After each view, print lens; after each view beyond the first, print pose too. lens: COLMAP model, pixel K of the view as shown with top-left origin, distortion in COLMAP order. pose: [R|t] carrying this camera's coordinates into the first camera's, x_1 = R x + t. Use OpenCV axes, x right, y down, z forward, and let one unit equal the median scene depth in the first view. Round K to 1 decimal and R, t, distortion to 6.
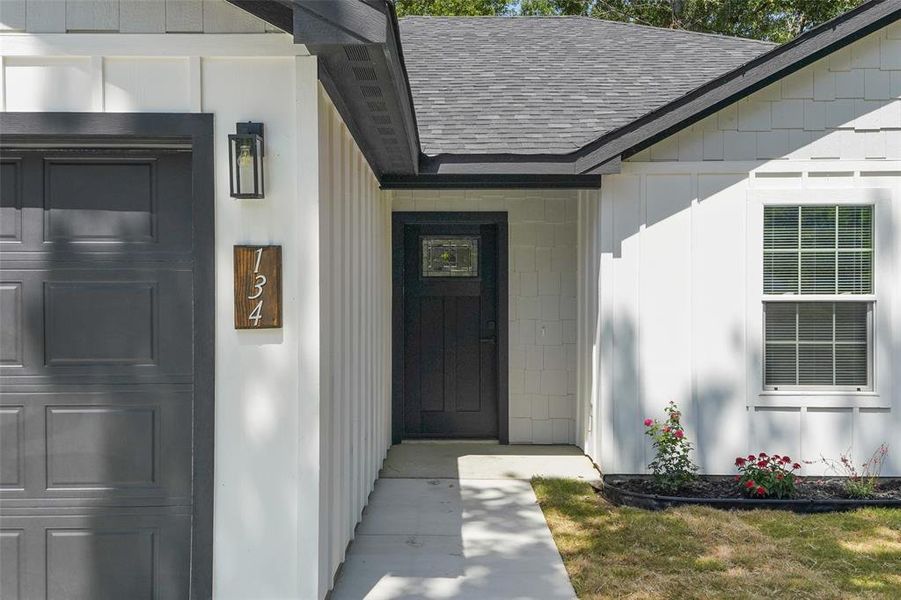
lens RADIAL K [[854.5, 0, 446.2], [0, 854.5, 300.3], [0, 0, 1]] dist [0.076266, 0.000000]
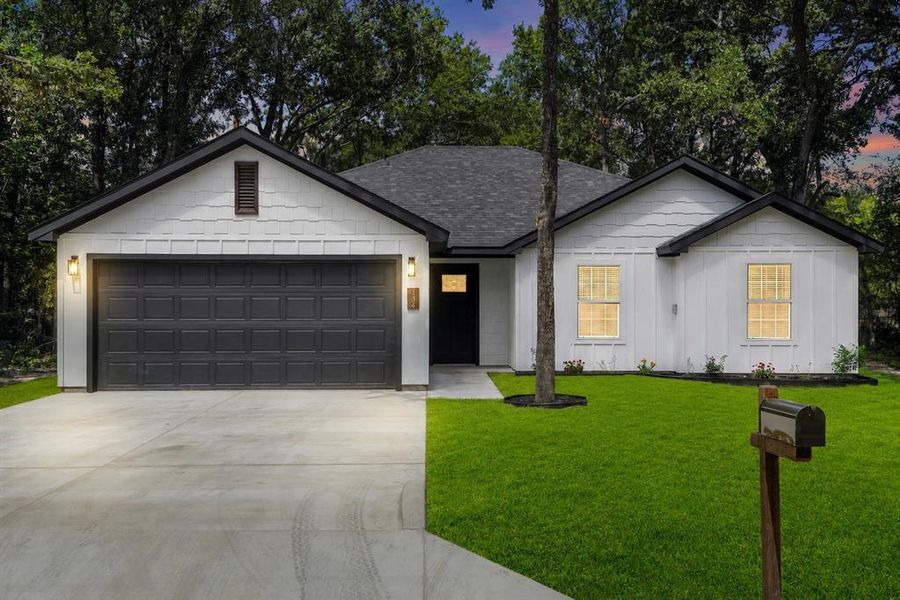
lens RADIAL K [[926.4, 0, 452.2], [0, 926.4, 295.1], [0, 0, 1]] dist [-0.009615, 0.000000]
pose [[0.999466, 0.000443, 0.032680, -0.097047], [-0.000135, 0.999956, -0.009421, 0.004160], [-0.032683, 0.009412, 0.999421, -1.735738]]
